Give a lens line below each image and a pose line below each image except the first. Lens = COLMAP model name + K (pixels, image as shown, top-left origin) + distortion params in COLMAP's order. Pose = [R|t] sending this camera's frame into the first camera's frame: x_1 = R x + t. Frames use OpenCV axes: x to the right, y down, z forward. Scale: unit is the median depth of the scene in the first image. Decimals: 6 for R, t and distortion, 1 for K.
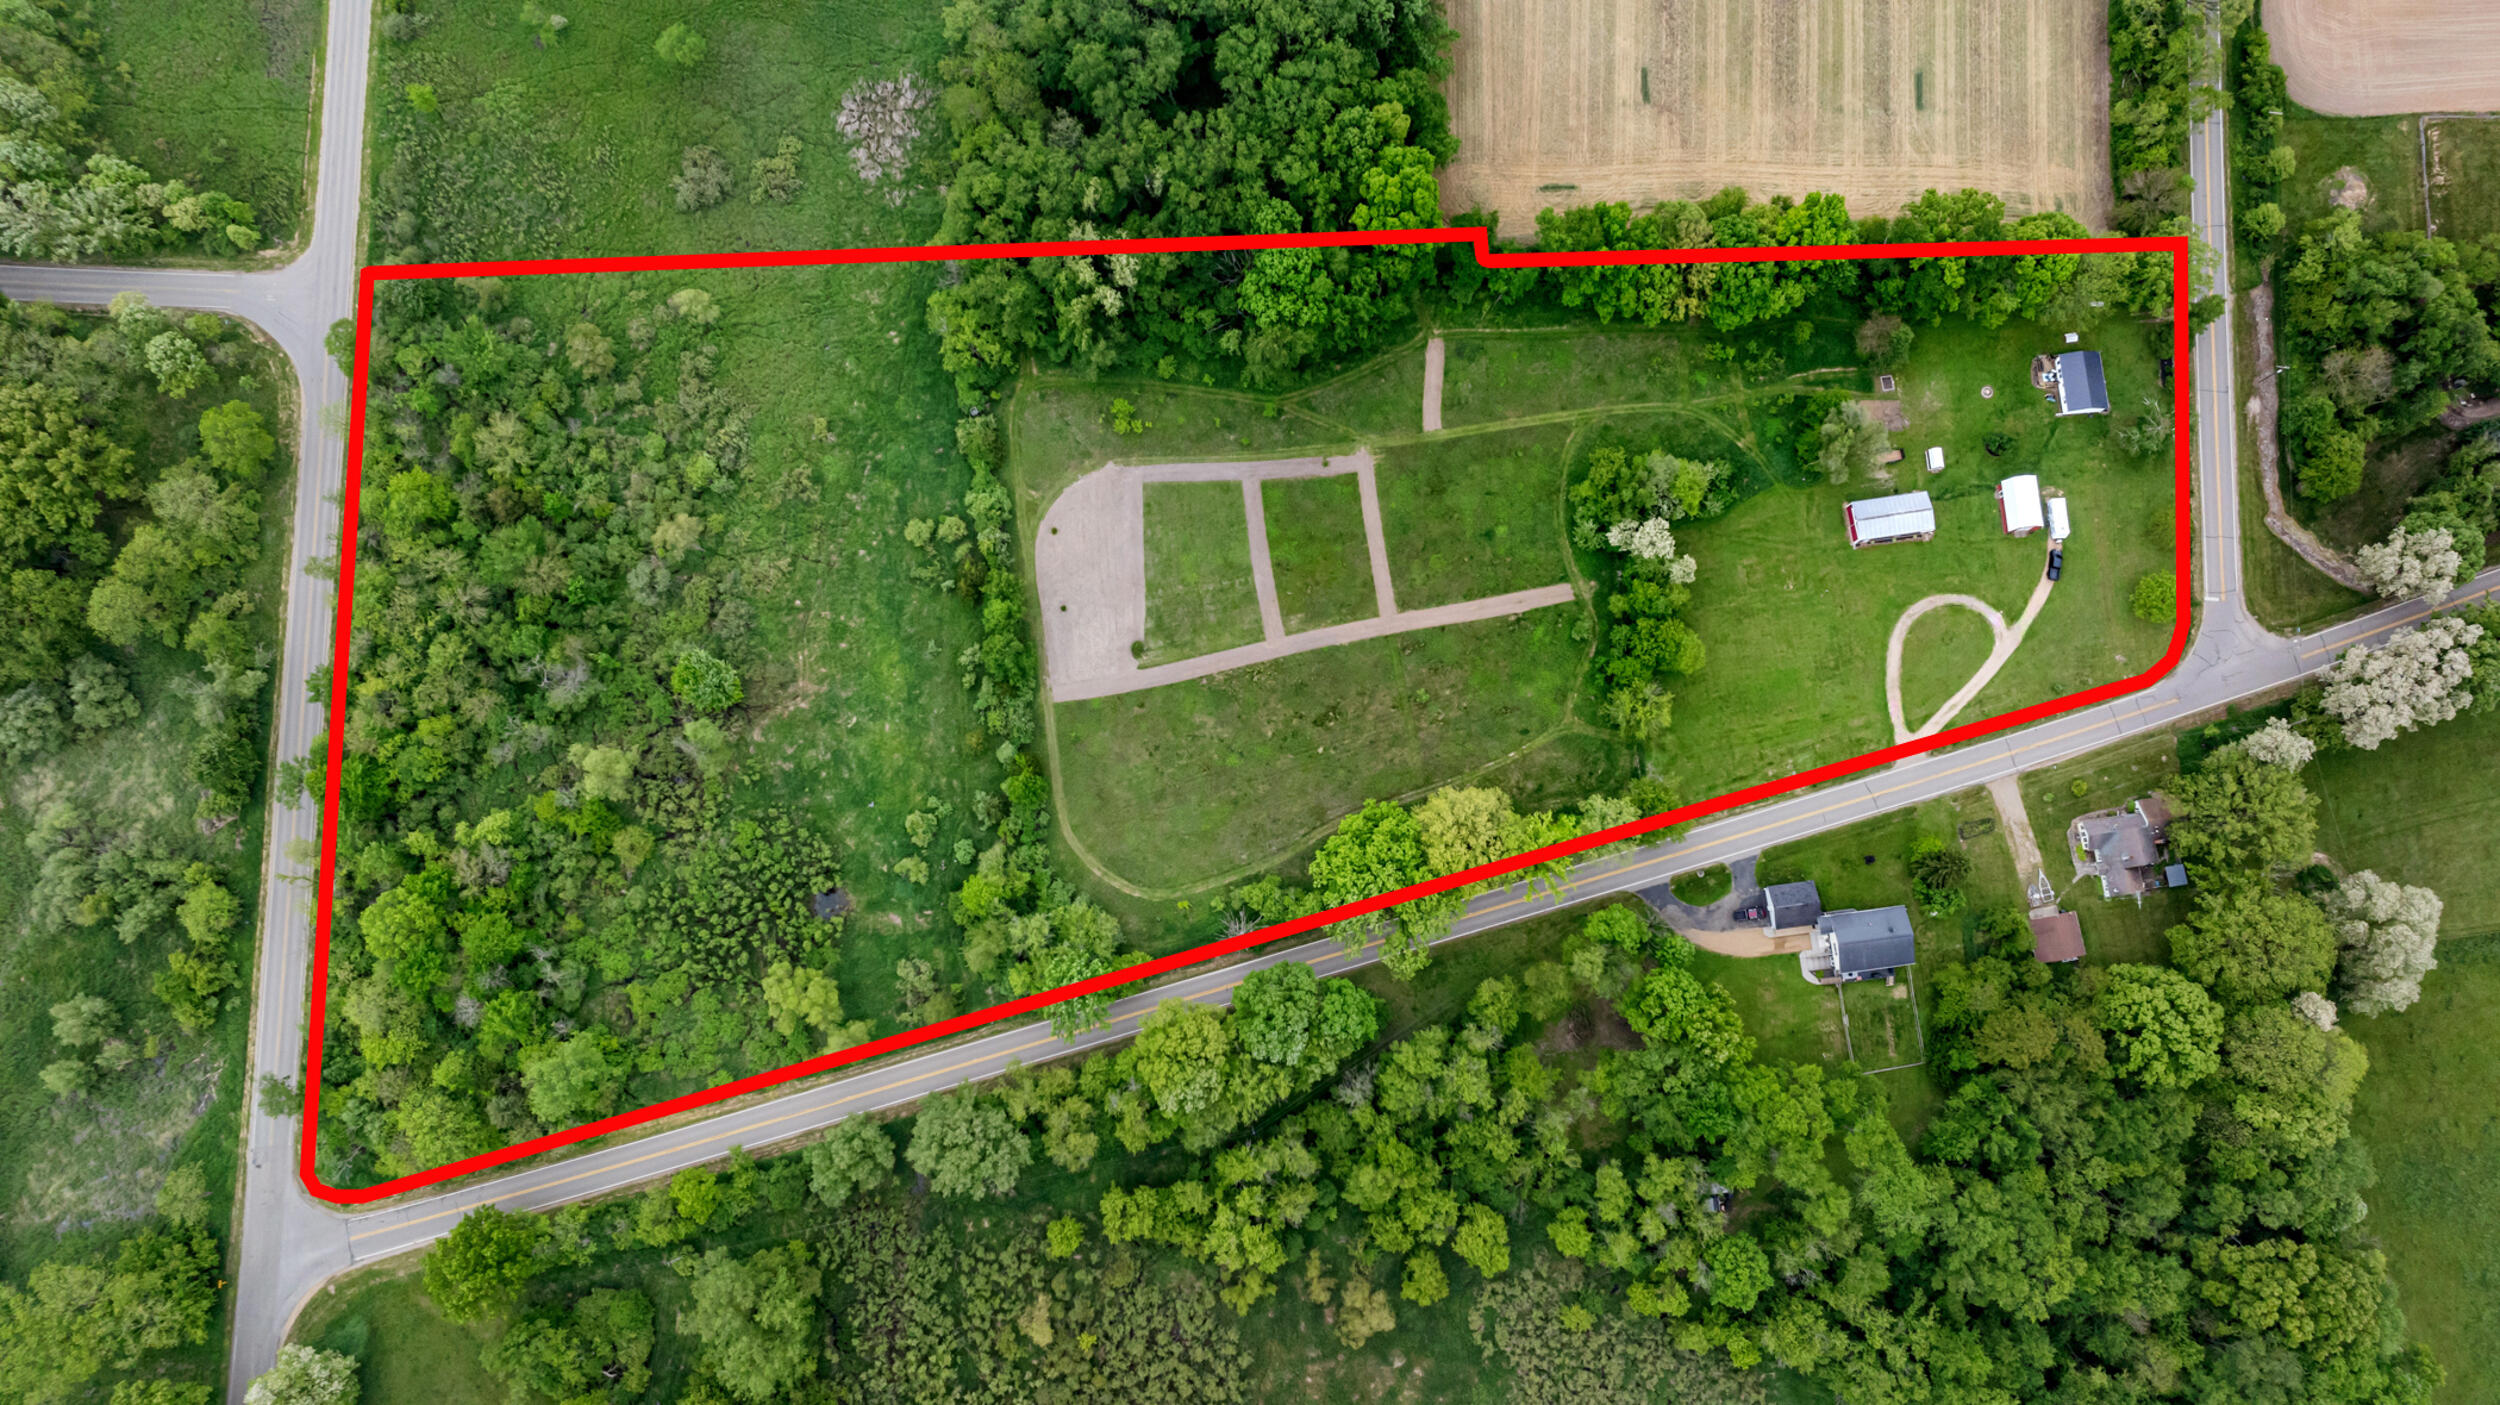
lens RADIAL K [[1770.4, 0, 1250.0], [0, 1770.4, 702.5], [0, 0, 1]] dist [-0.006360, -0.005239]
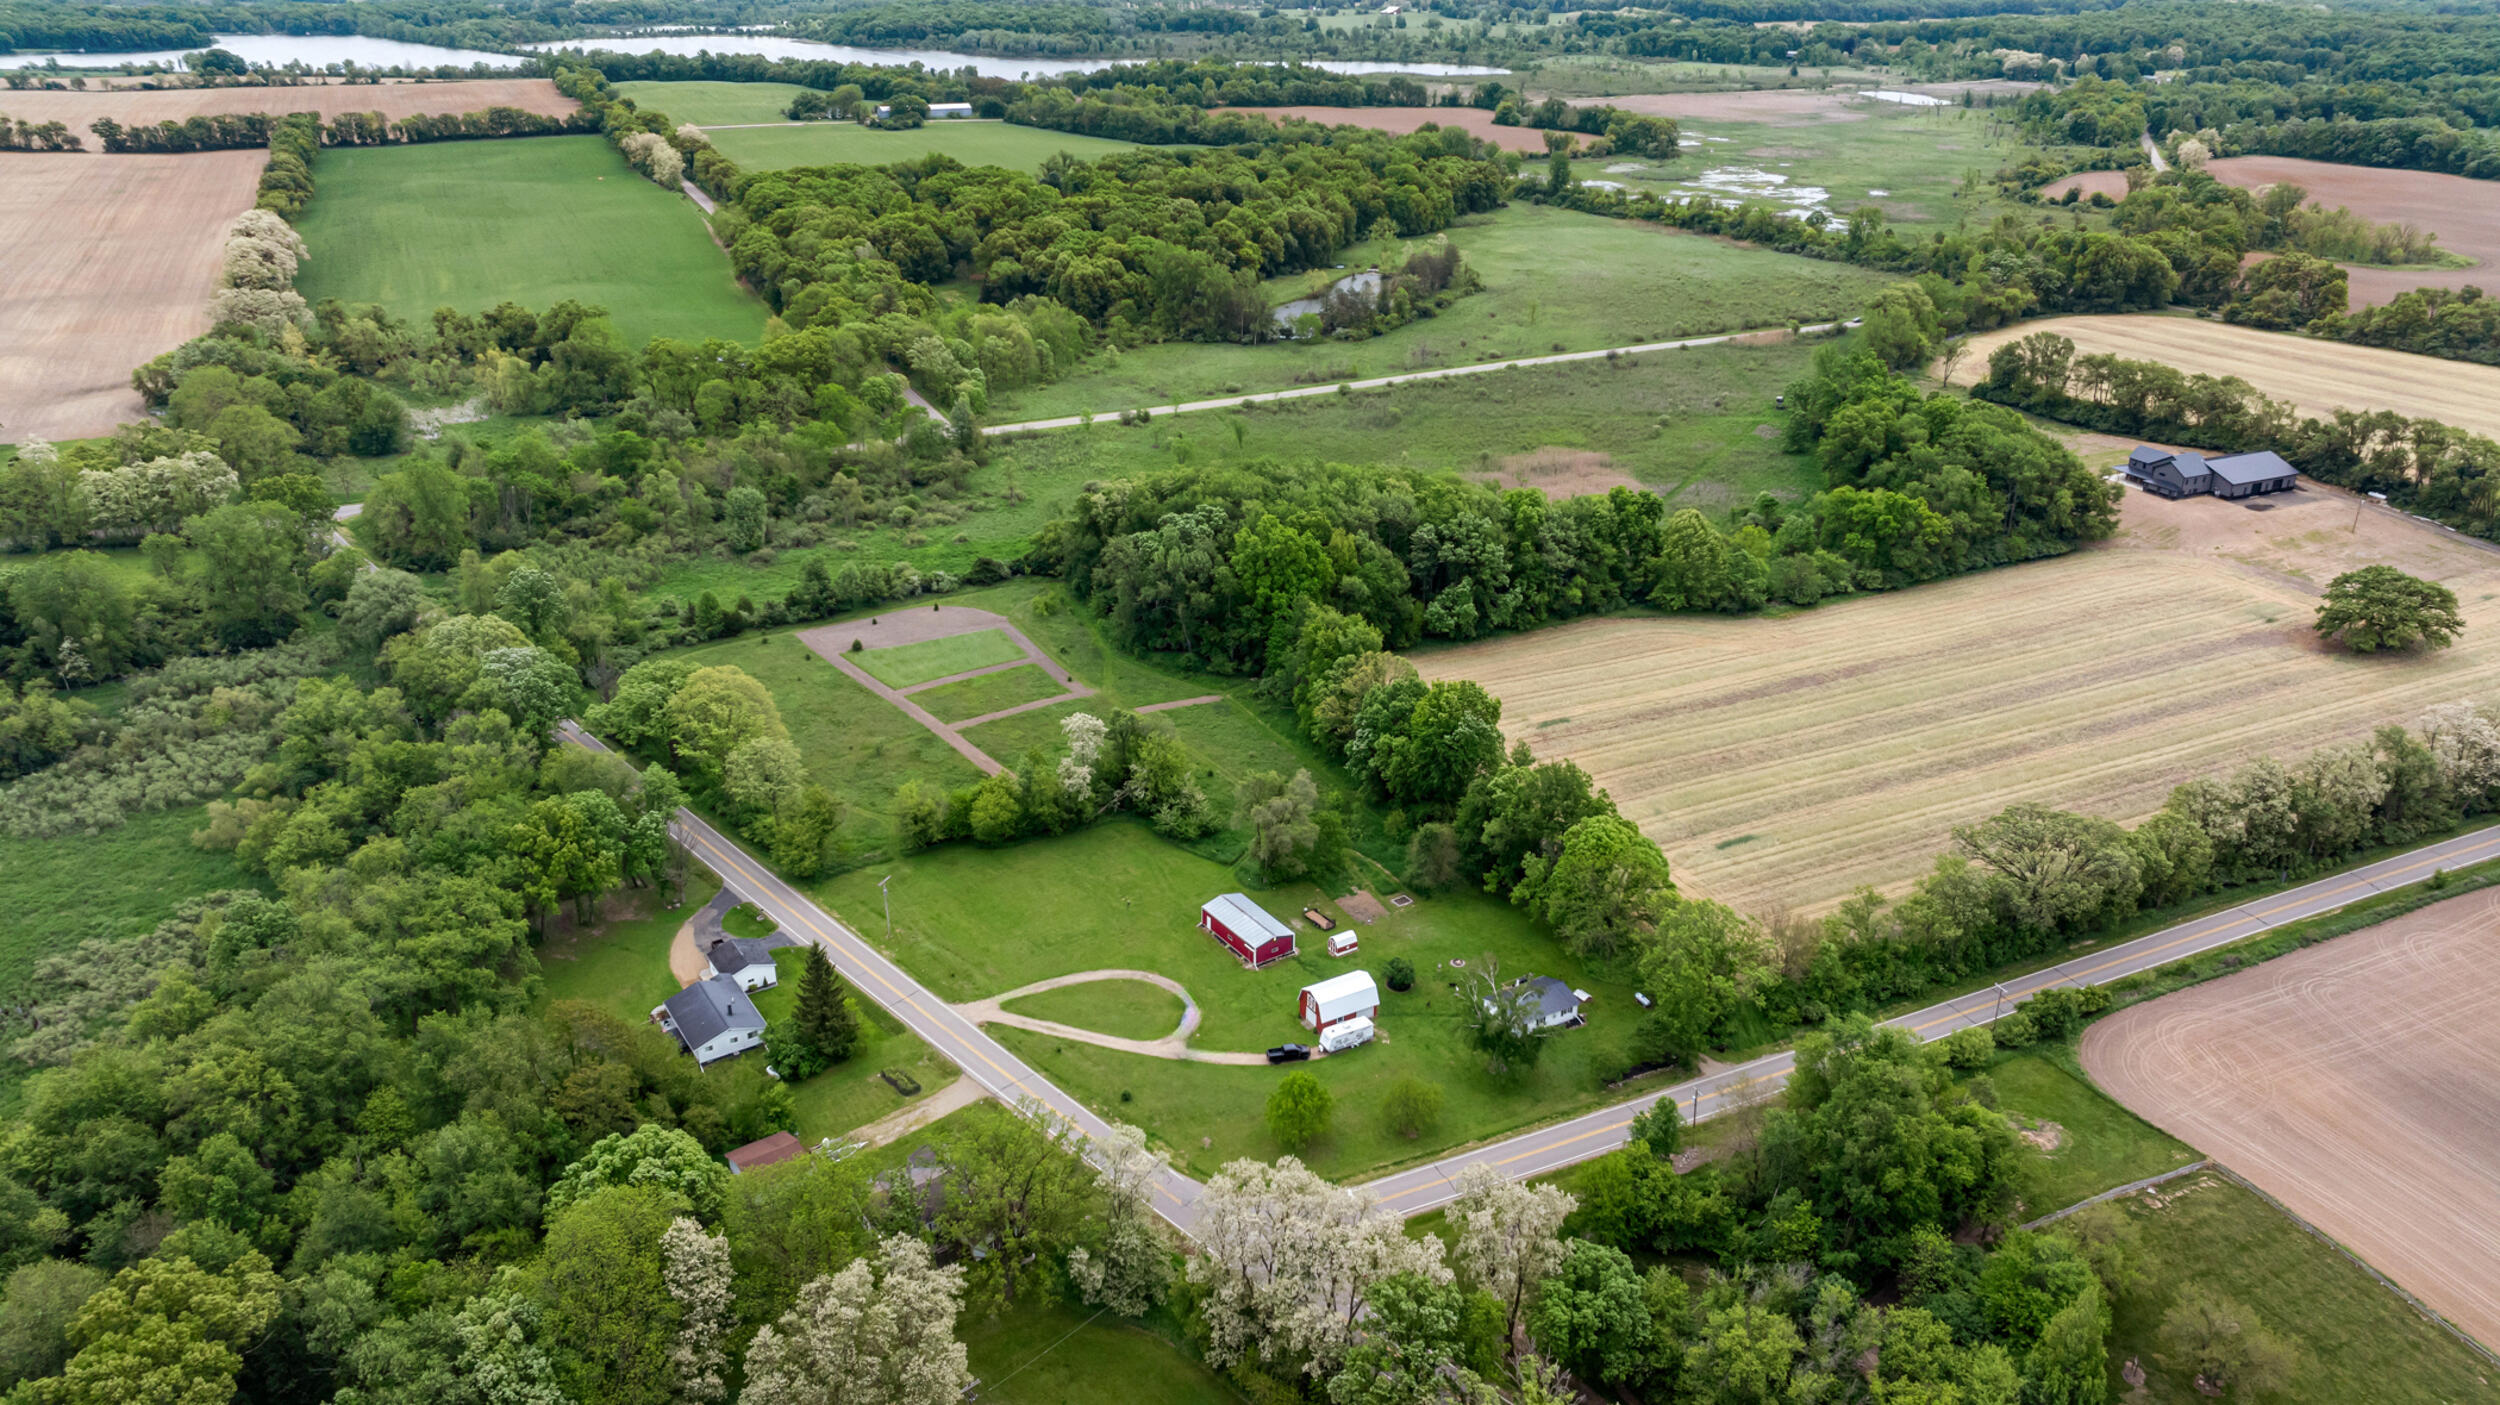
lens RADIAL K [[1770.4, 0, 1250.0], [0, 1770.4, 702.5], [0, 0, 1]] dist [-0.006360, -0.005239]
pose [[0.433825, 0.349588, -0.830412, 1.025193], [-0.889566, 0.312536, -0.333157, 0.137908], [0.143065, 0.883238, 0.446568, 0.548139]]
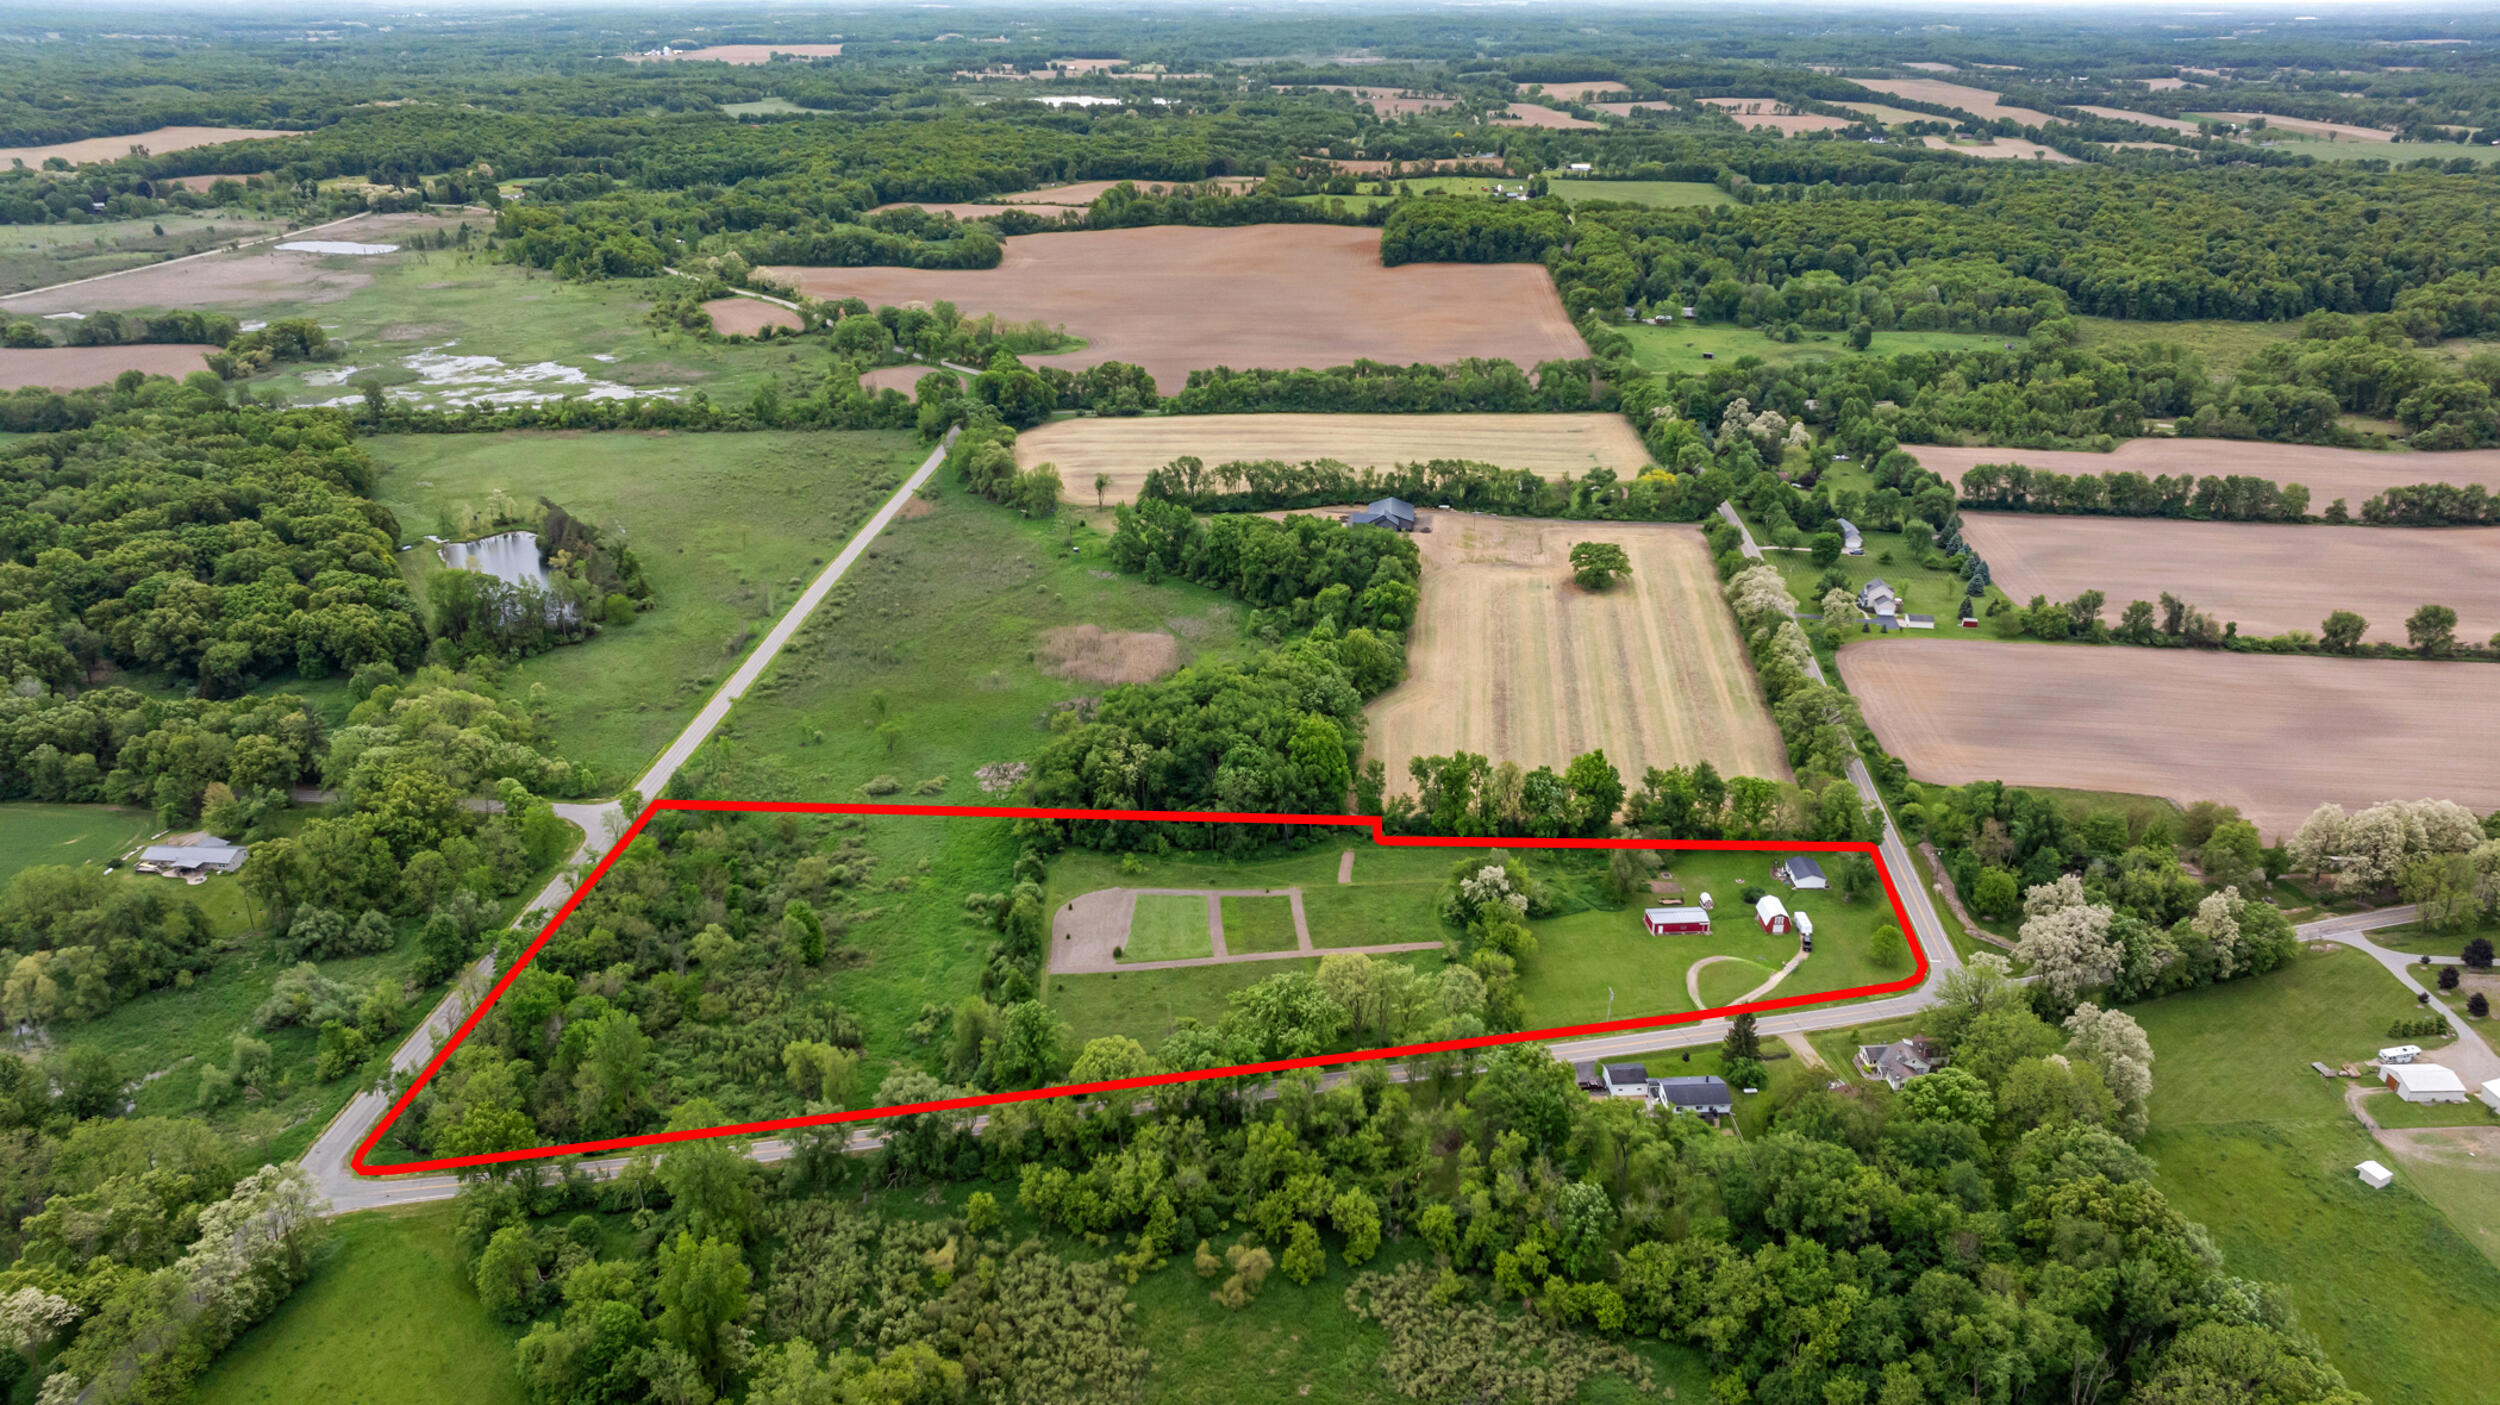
lens RADIAL K [[1770.4, 0, 1250.0], [0, 1770.4, 702.5], [0, 0, 1]] dist [-0.006360, -0.005239]
pose [[0.997296, 0.012562, -0.072414, 0.131921], [-0.068441, 0.517810, -0.852753, 1.011845], [0.026785, 0.855403, 0.517270, 0.142811]]
